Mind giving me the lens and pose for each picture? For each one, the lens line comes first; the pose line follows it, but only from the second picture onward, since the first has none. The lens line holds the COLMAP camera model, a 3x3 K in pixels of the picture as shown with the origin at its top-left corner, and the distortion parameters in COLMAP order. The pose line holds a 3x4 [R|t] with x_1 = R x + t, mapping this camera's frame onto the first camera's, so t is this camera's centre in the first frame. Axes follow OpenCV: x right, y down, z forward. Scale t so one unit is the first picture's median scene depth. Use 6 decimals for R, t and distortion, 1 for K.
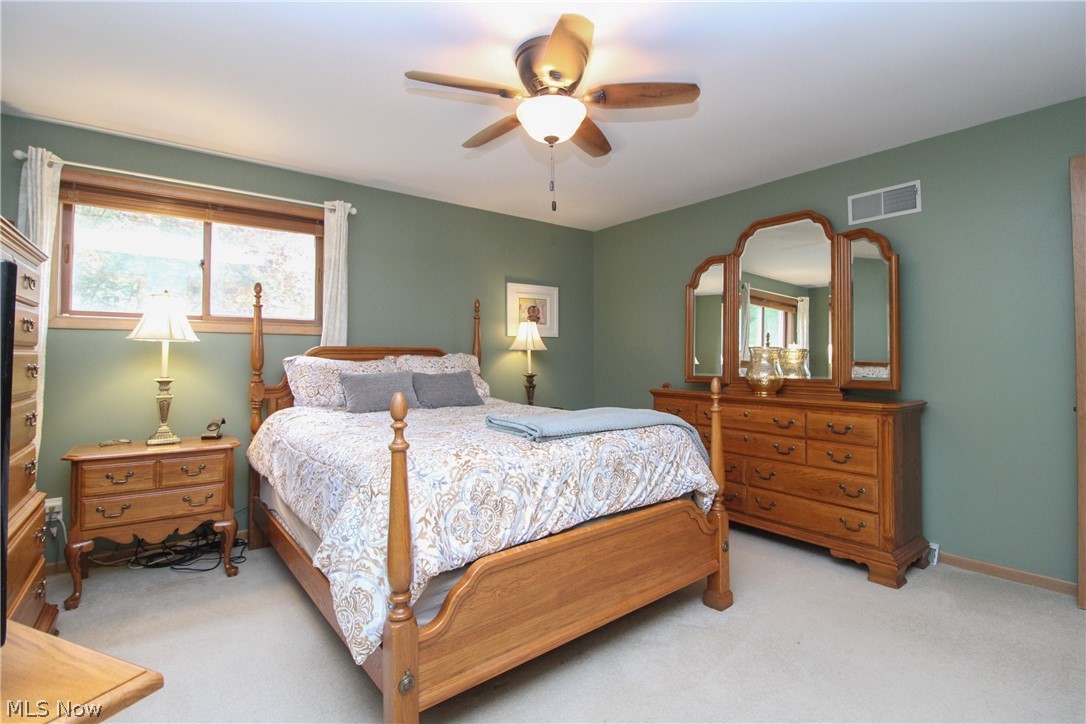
lens RADIAL K [[509.5, 0, 548.5], [0, 509.5, 343.6], [0, 0, 1]] dist [0.000299, -0.013803]
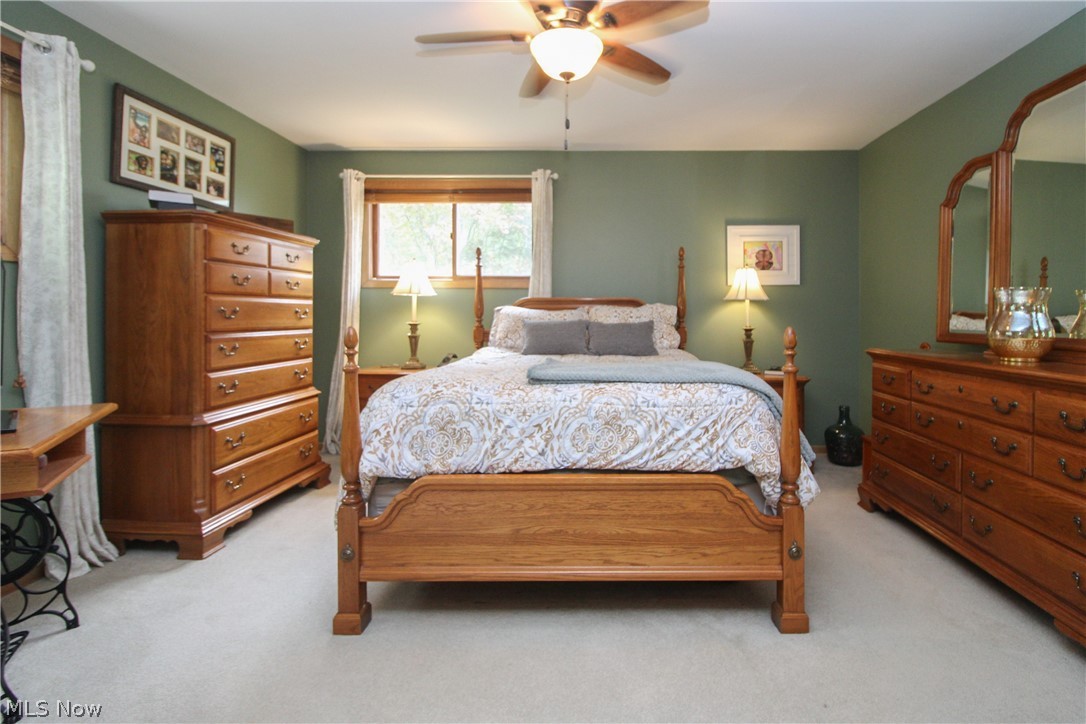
lens RADIAL K [[526.8, 0, 590.7], [0, 526.8, 311.3], [0, 0, 1]] dist [0.000111, -0.009714]
pose [[0.779750, -0.000314, -0.626091, 0.626986], [0.012771, 0.999800, 0.015405, 0.028485], [0.625961, -0.020008, 0.779598, 0.221834]]
